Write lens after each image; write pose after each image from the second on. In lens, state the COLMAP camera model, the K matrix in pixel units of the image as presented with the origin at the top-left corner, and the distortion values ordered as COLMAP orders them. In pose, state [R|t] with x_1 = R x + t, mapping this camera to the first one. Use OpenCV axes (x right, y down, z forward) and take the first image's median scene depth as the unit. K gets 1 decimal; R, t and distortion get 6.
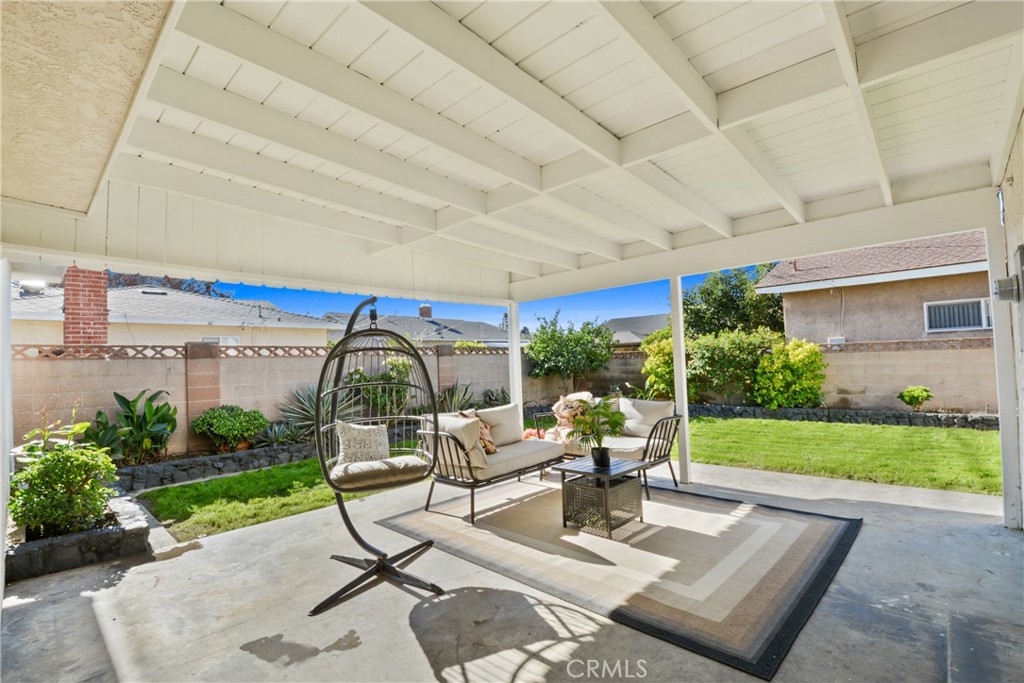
lens RADIAL K [[456.8, 0, 513.7], [0, 456.8, 342.1], [0, 0, 1]] dist [0.001819, -0.012536]
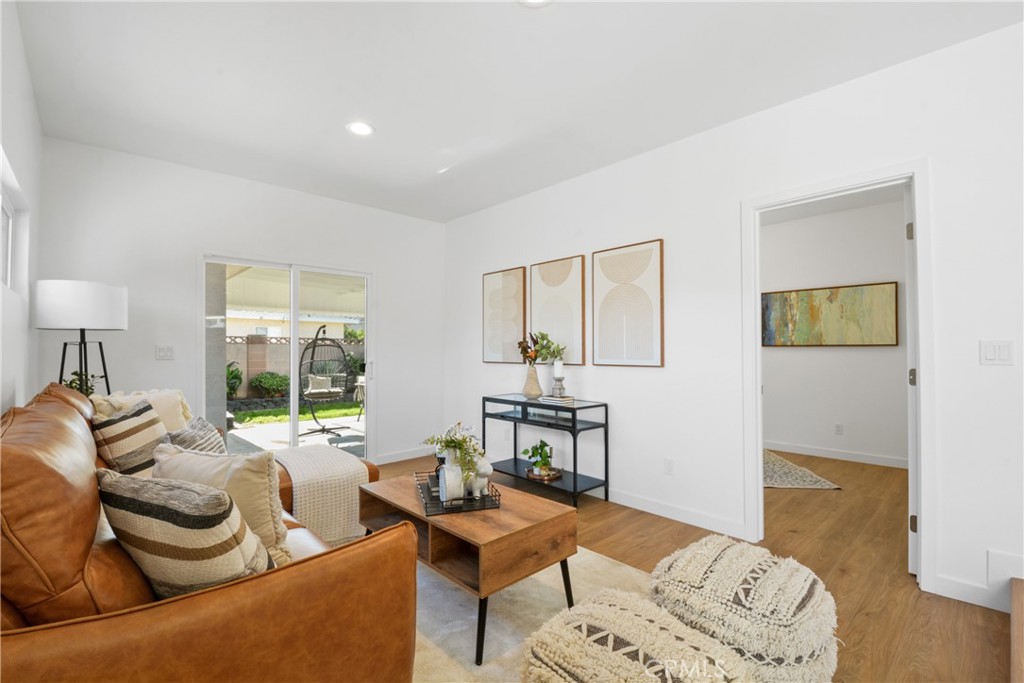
lens RADIAL K [[456.8, 0, 519.5], [0, 456.8, 341.0], [0, 0, 1]] dist [0.001819, -0.012536]
pose [[0.996844, 0.033651, -0.071905, 0.455184], [-0.031980, 0.999194, 0.024272, -0.051483], [0.072664, -0.021895, 0.997116, -0.683773]]
